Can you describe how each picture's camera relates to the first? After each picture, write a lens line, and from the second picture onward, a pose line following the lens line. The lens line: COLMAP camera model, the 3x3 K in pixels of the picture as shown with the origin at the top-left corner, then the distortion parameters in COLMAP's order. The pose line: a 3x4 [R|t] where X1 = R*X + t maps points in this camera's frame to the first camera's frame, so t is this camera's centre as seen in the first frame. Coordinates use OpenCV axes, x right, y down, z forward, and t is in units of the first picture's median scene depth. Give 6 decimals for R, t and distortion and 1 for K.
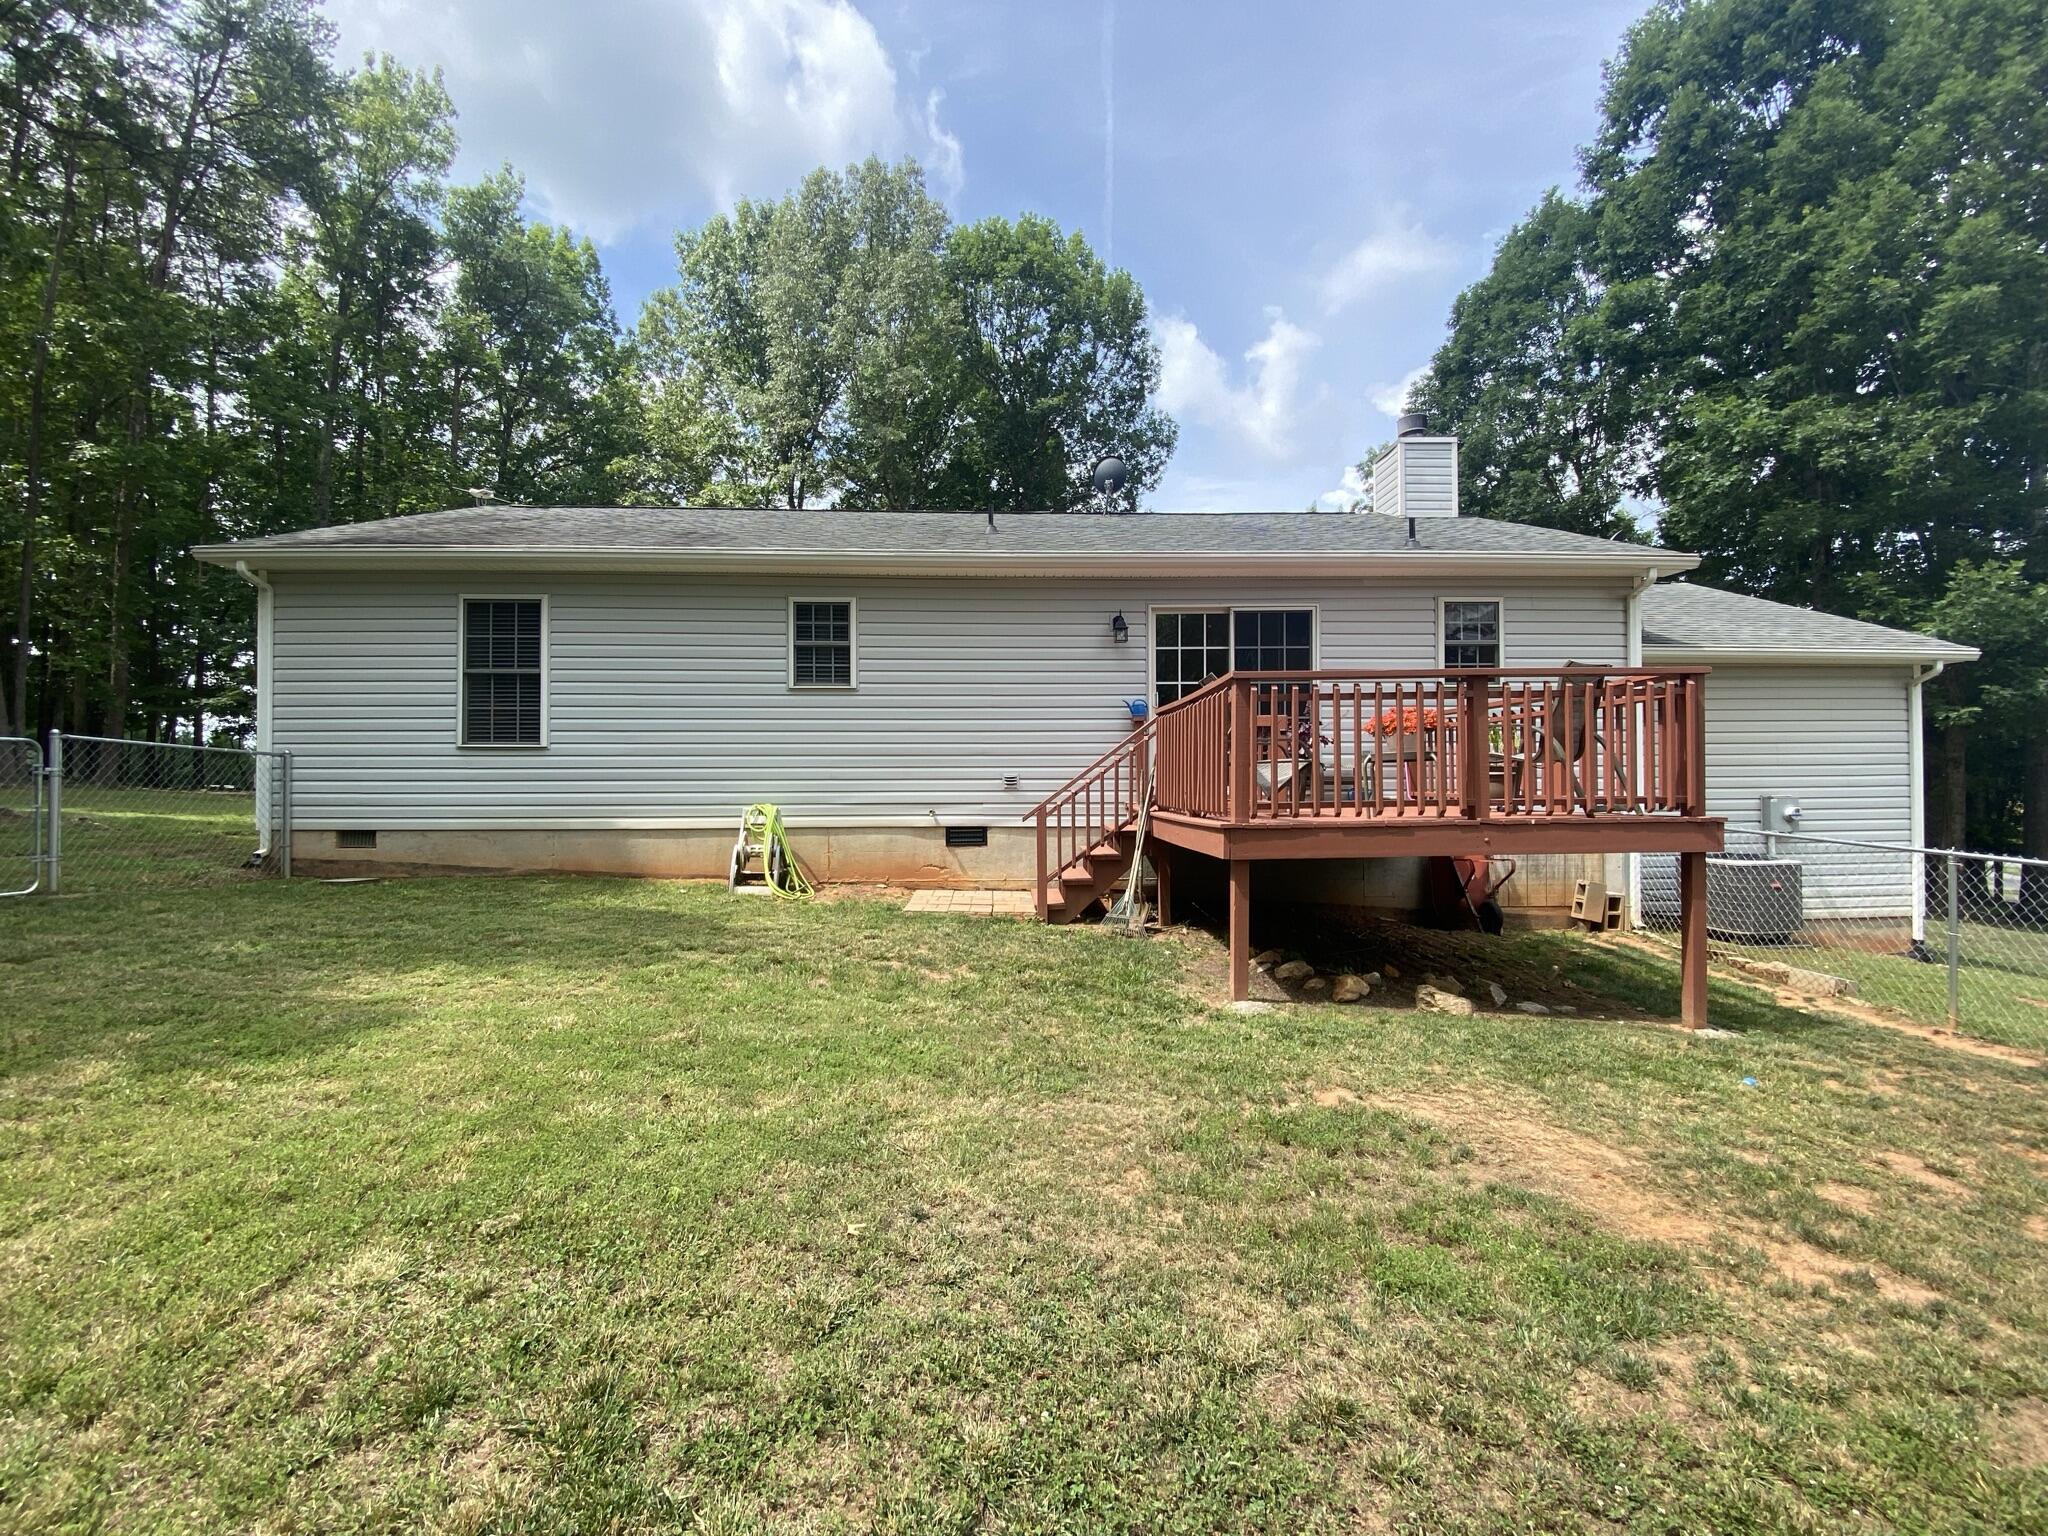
lens RADIAL K [[818.1, 0, 1028.0], [0, 818.1, 773.1], [0, 0, 1]] dist [0.024509, -0.021584]
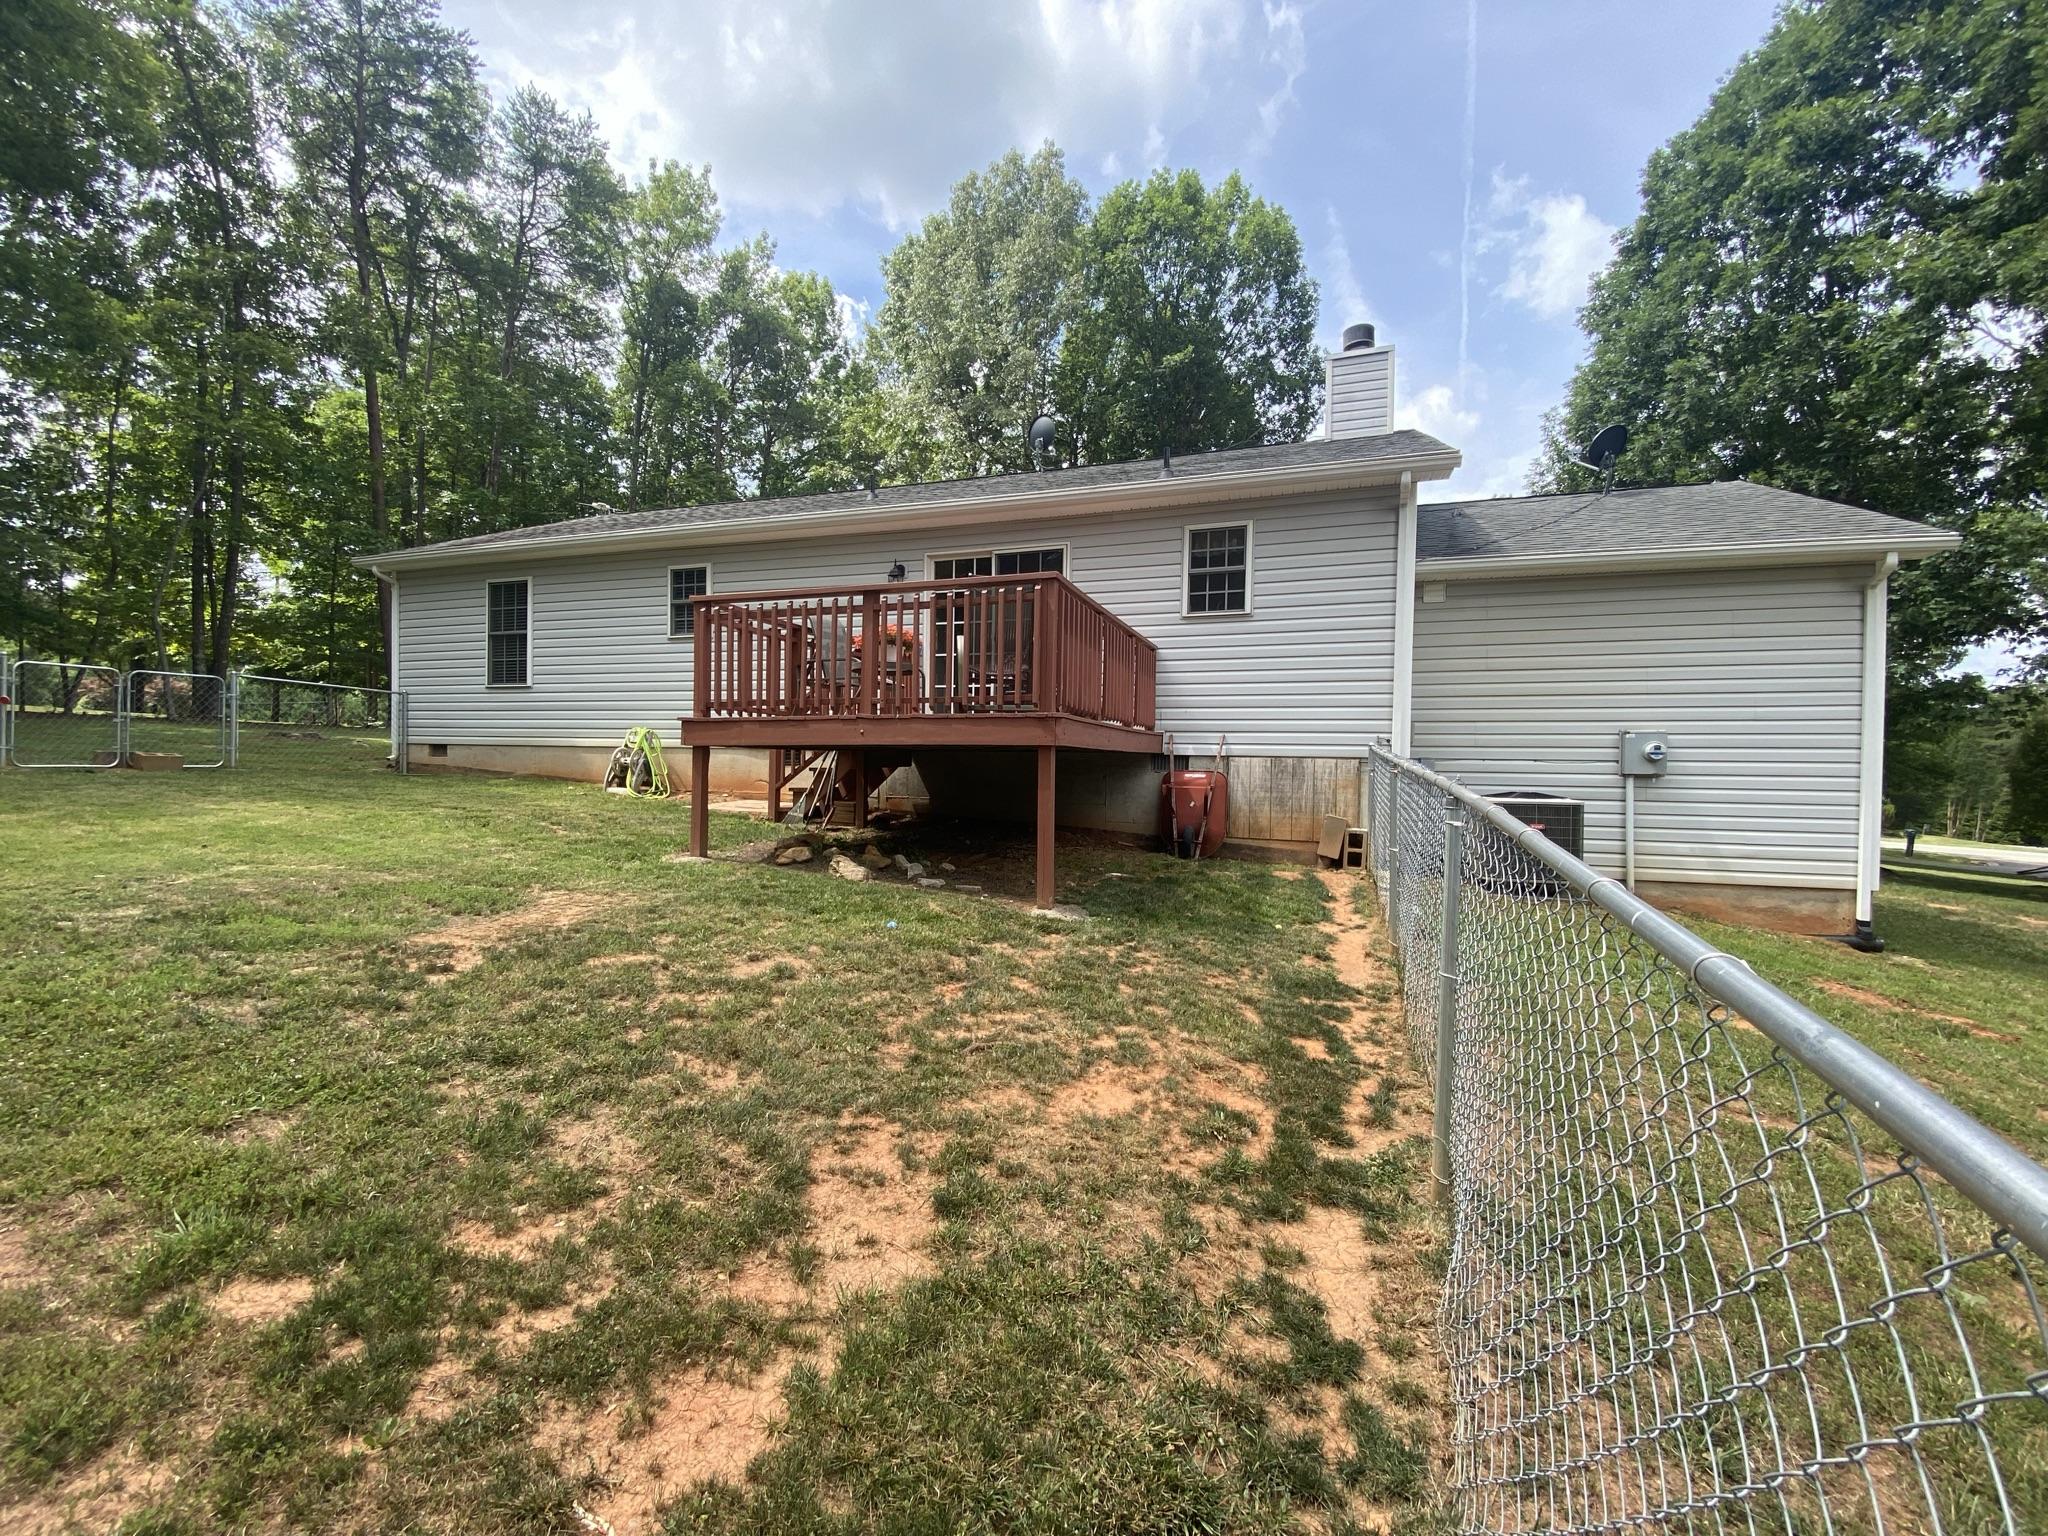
lens RADIAL K [[818.1, 0, 1028.0], [0, 818.1, 773.1], [0, 0, 1]] dist [0.024509, -0.021584]
pose [[0.931078, 0.024578, -0.363992, 0.709080], [-0.014640, 0.999442, 0.030037, 0.060601], [0.364527, -0.022638, 0.930918, 0.002236]]
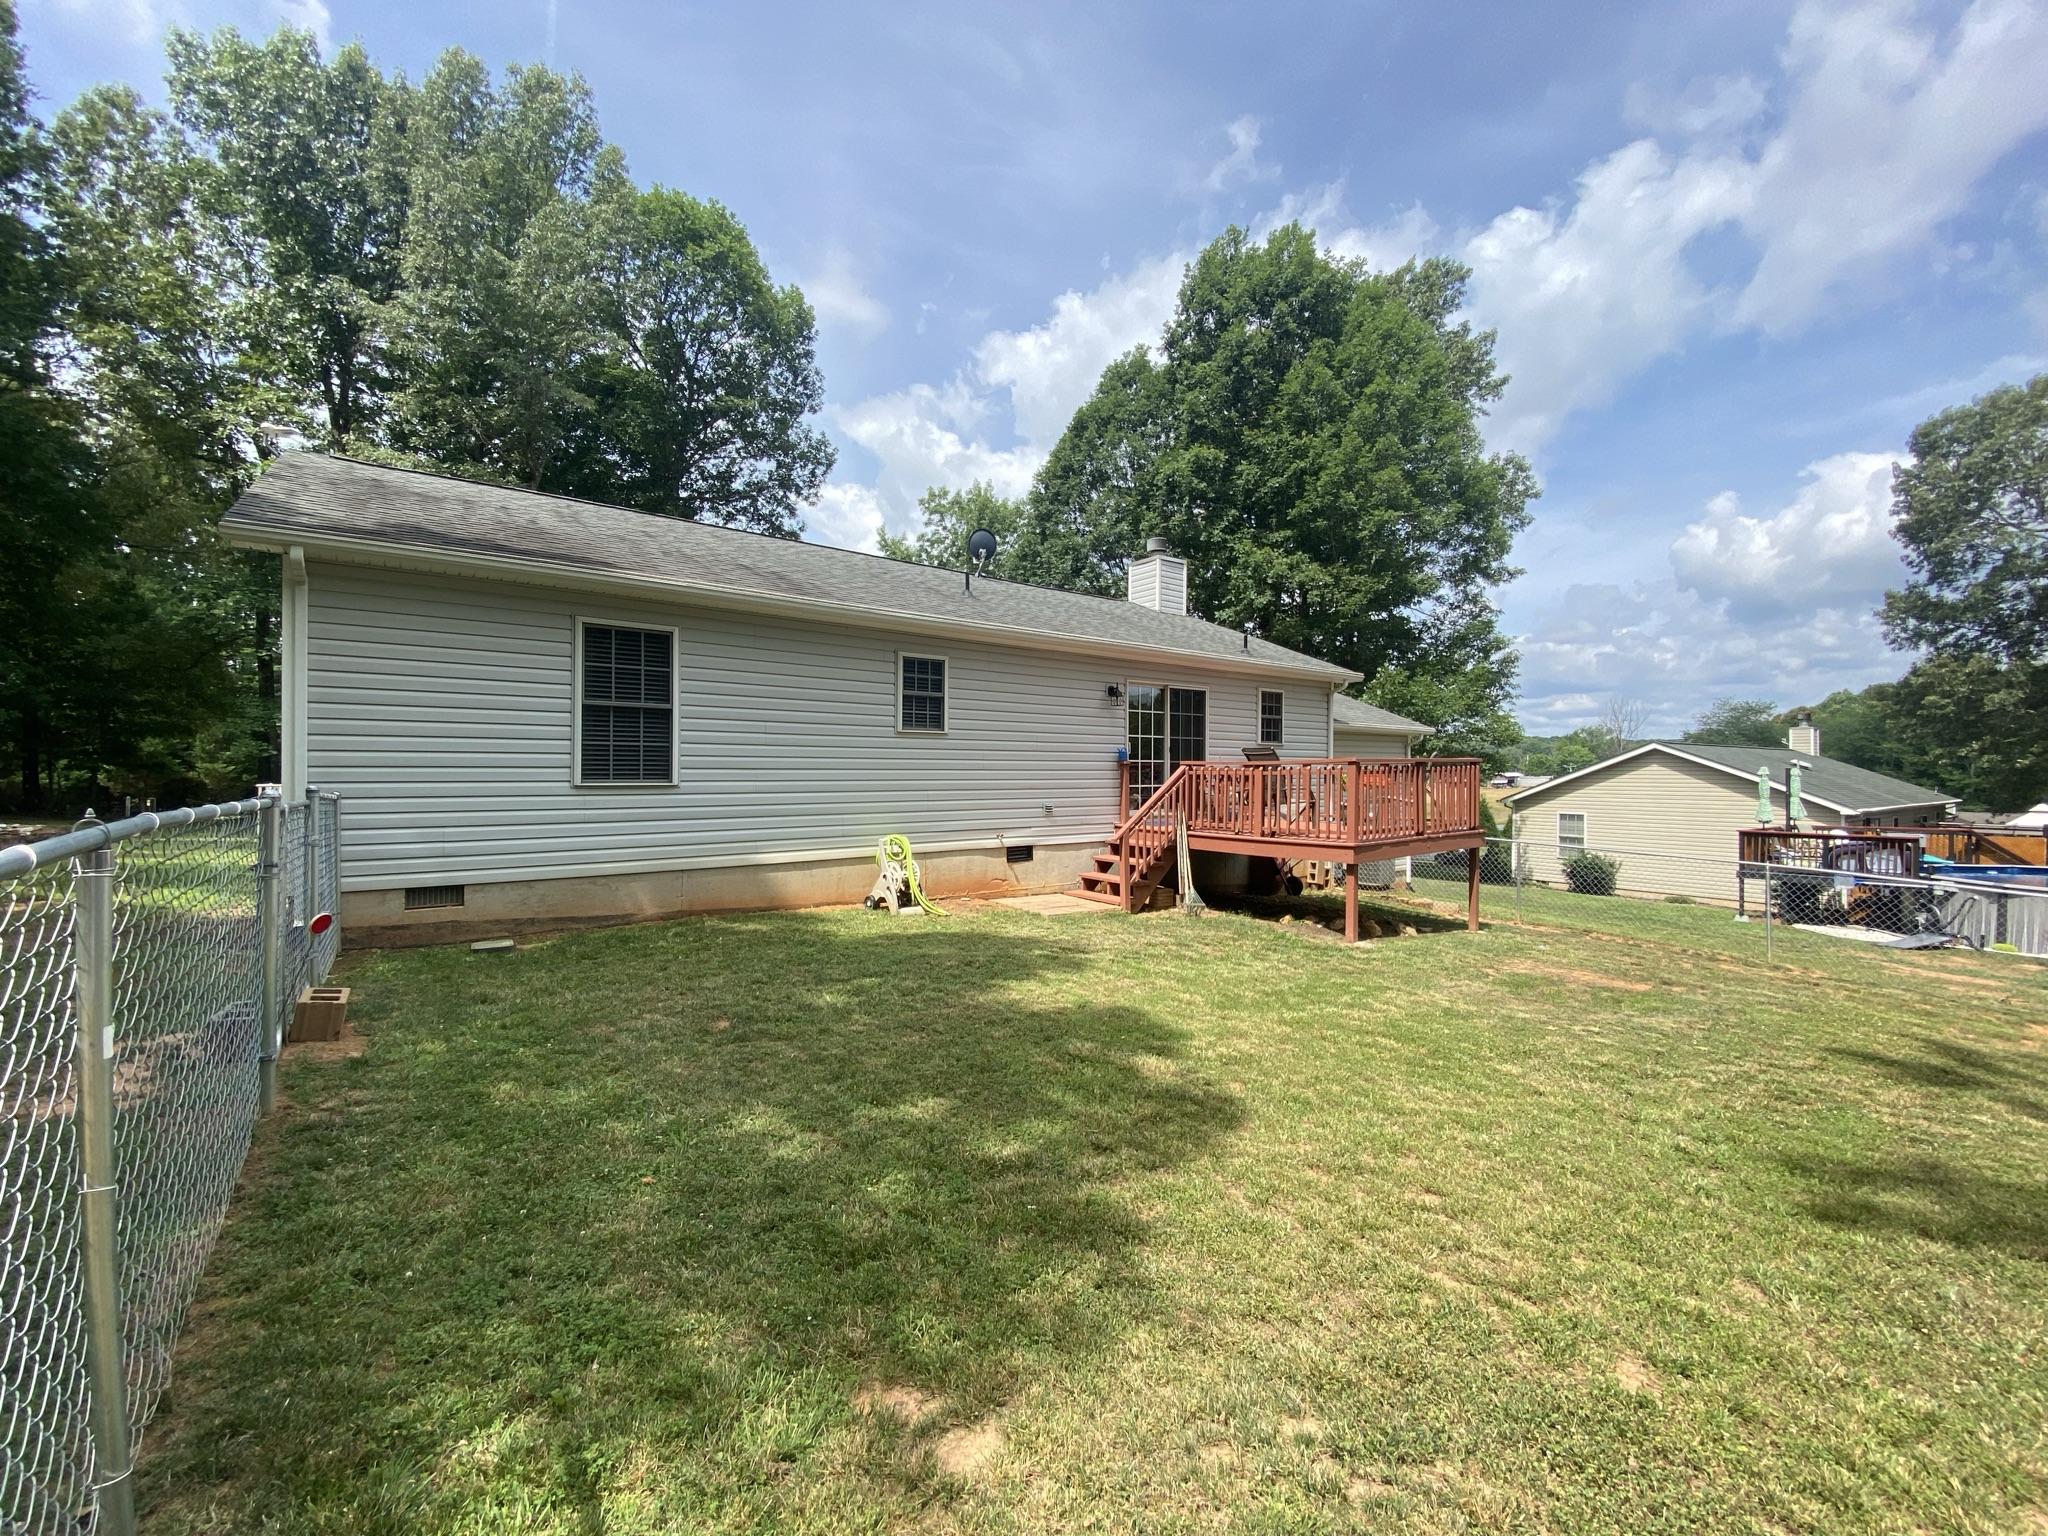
lens RADIAL K [[833.3, 0, 1028.8], [0, 833.3, 767.9], [0, 0, 1]] dist [0.025429, -0.006567]
pose [[0.808661, 0.007096, 0.588232, -0.822915], [-0.007033, 0.999972, -0.002394, -0.051810], [-0.588233, -0.002201, 0.808689, -0.041241]]
